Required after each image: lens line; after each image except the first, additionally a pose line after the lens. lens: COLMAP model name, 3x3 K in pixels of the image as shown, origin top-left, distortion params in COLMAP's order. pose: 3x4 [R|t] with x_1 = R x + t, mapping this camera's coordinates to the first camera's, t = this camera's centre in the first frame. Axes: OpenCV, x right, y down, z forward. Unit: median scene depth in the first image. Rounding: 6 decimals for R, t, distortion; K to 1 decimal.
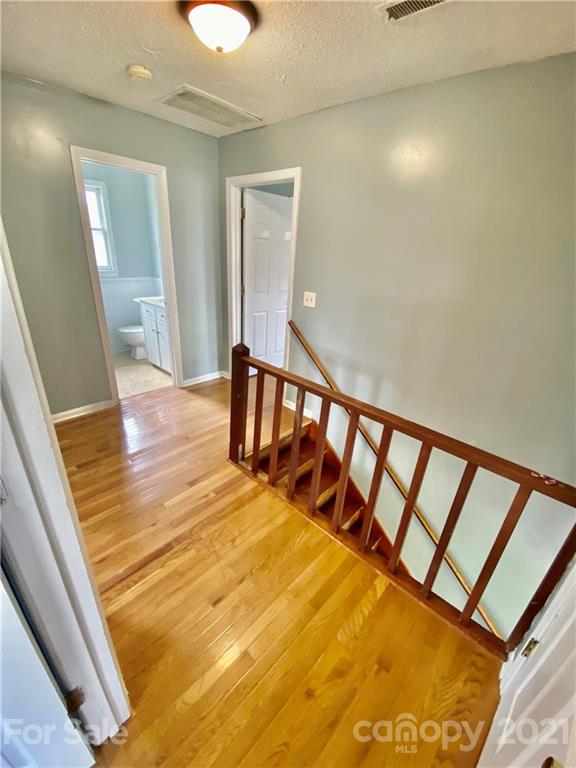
lens RADIAL K [[312.4, 0, 288.0], [0, 312.4, 384.0], [0, 0, 1]] dist [0.024668, -0.022604]
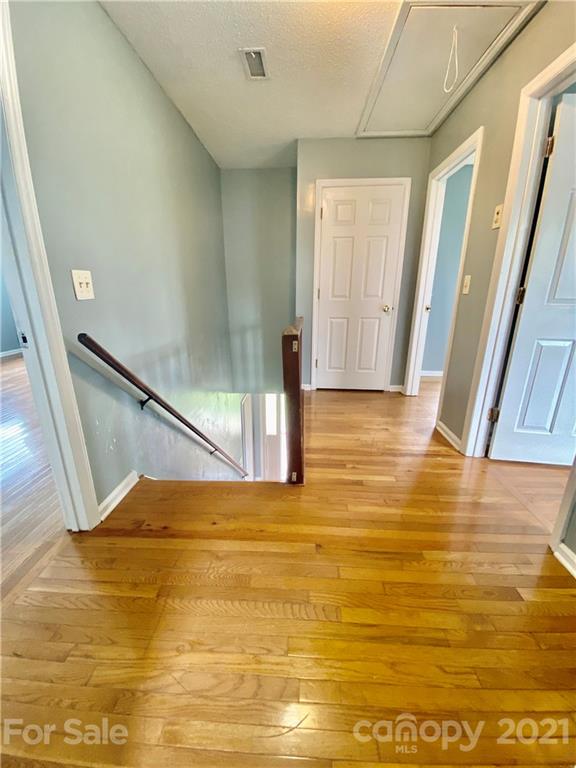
lens RADIAL K [[312.4, 0, 288.0], [0, 312.4, 384.0], [0, 0, 1]] dist [0.024668, -0.022604]
pose [[-0.637409, -0.287084, 0.715048, -0.744763], [0.264884, 0.789801, 0.553220, -0.448261], [-0.723565, 0.542031, -0.427382, 1.404690]]
